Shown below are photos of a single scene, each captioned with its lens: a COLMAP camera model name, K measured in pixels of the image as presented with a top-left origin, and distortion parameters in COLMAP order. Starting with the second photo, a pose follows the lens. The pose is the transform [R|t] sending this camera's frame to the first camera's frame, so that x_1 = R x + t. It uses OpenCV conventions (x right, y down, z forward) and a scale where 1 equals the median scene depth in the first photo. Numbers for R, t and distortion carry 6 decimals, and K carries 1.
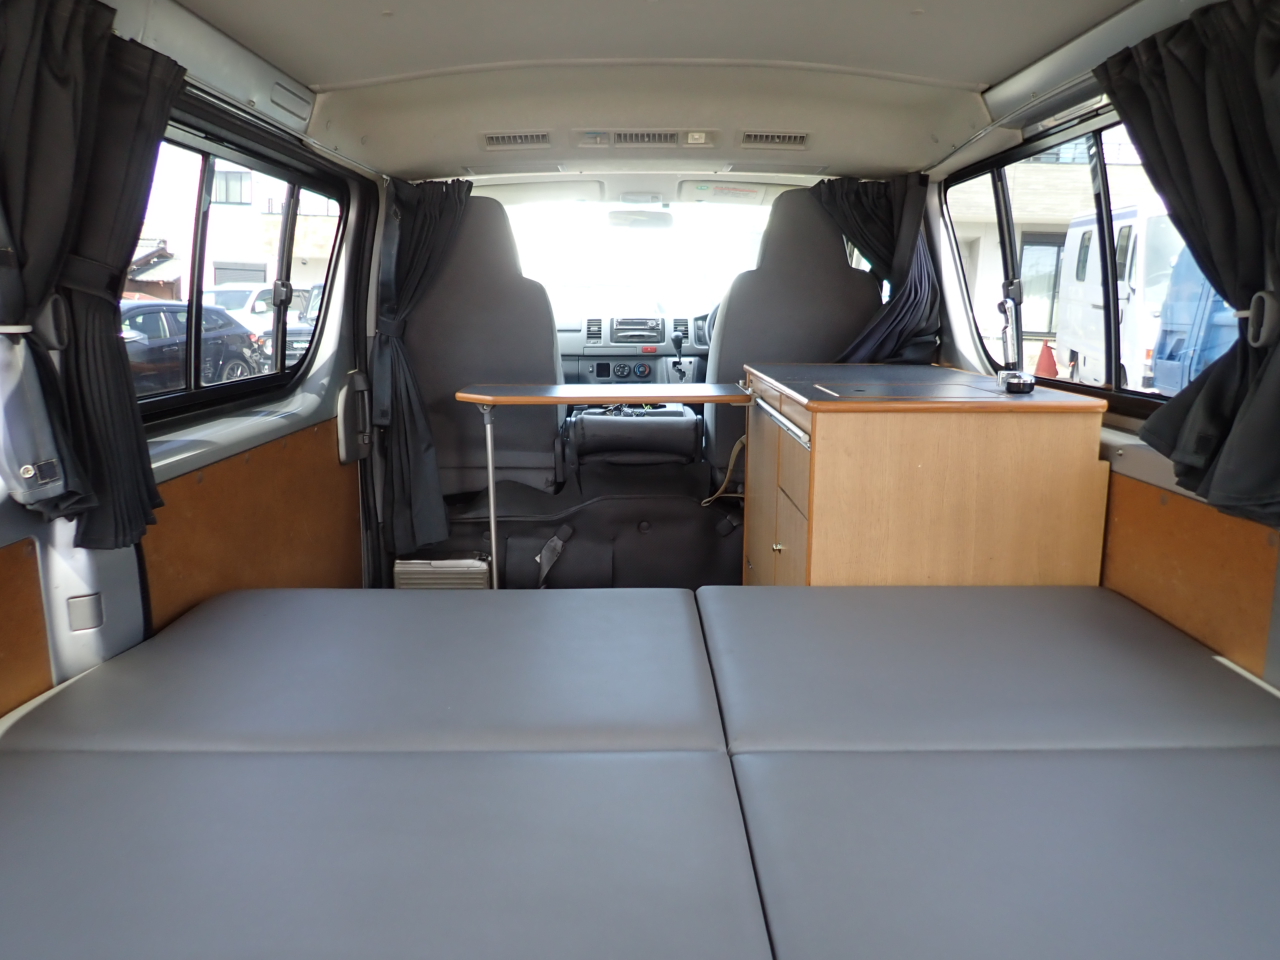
lens RADIAL K [[945.4, 0, 640.0], [0, 945.4, 480.0], [0, 0, 1]] dist [0.004383, 0.000211]
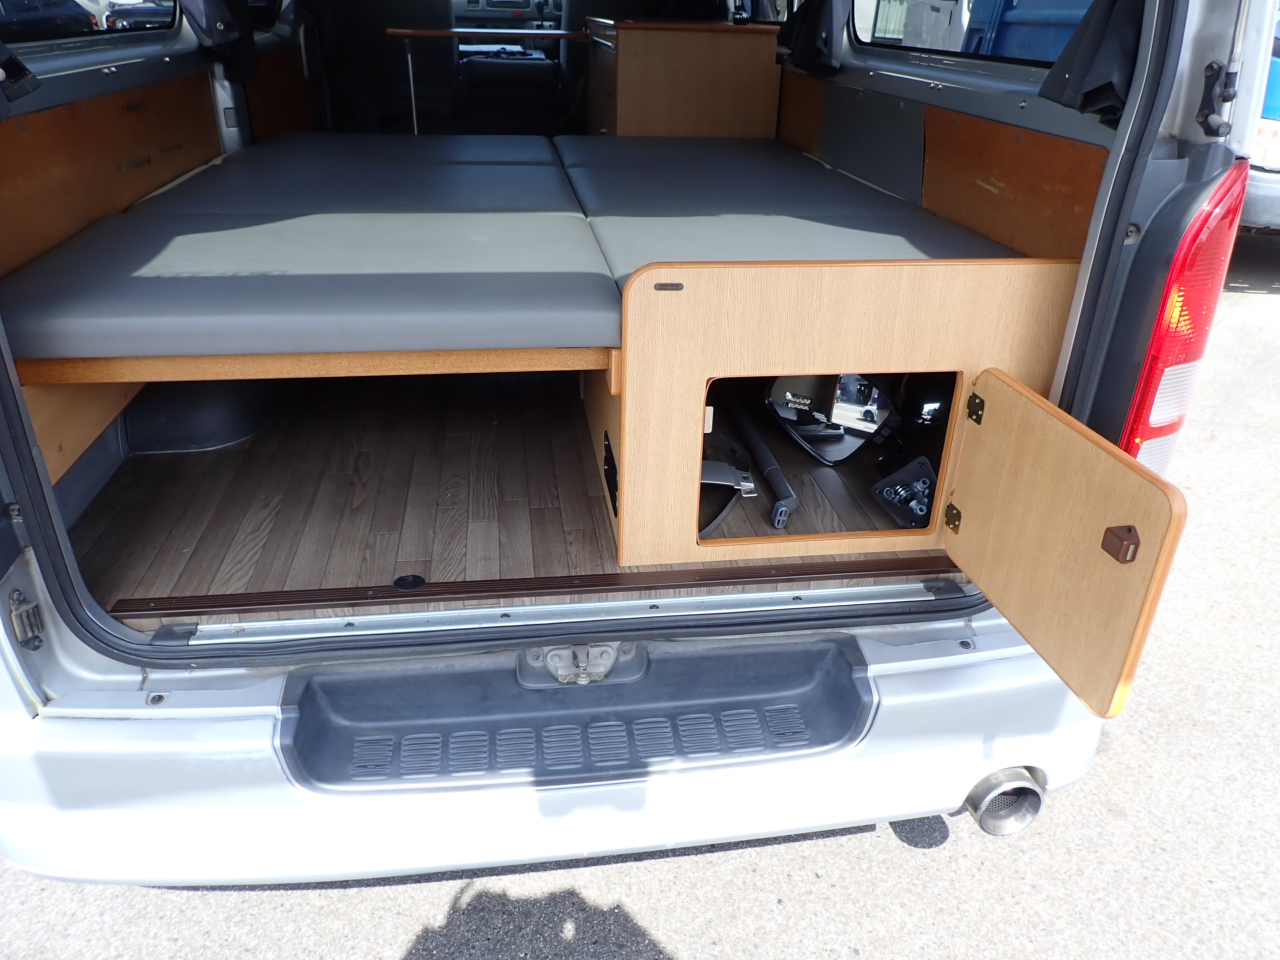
lens RADIAL K [[945.4, 0, 640.0], [0, 945.4, 480.0], [0, 0, 1]] dist [0.004383, 0.000211]
pose [[0.990999, -0.034044, 0.129470, -0.021264], [-0.003576, 0.960049, 0.279810, 0.169090], [-0.133823, -0.277755, 0.951285, -0.637539]]
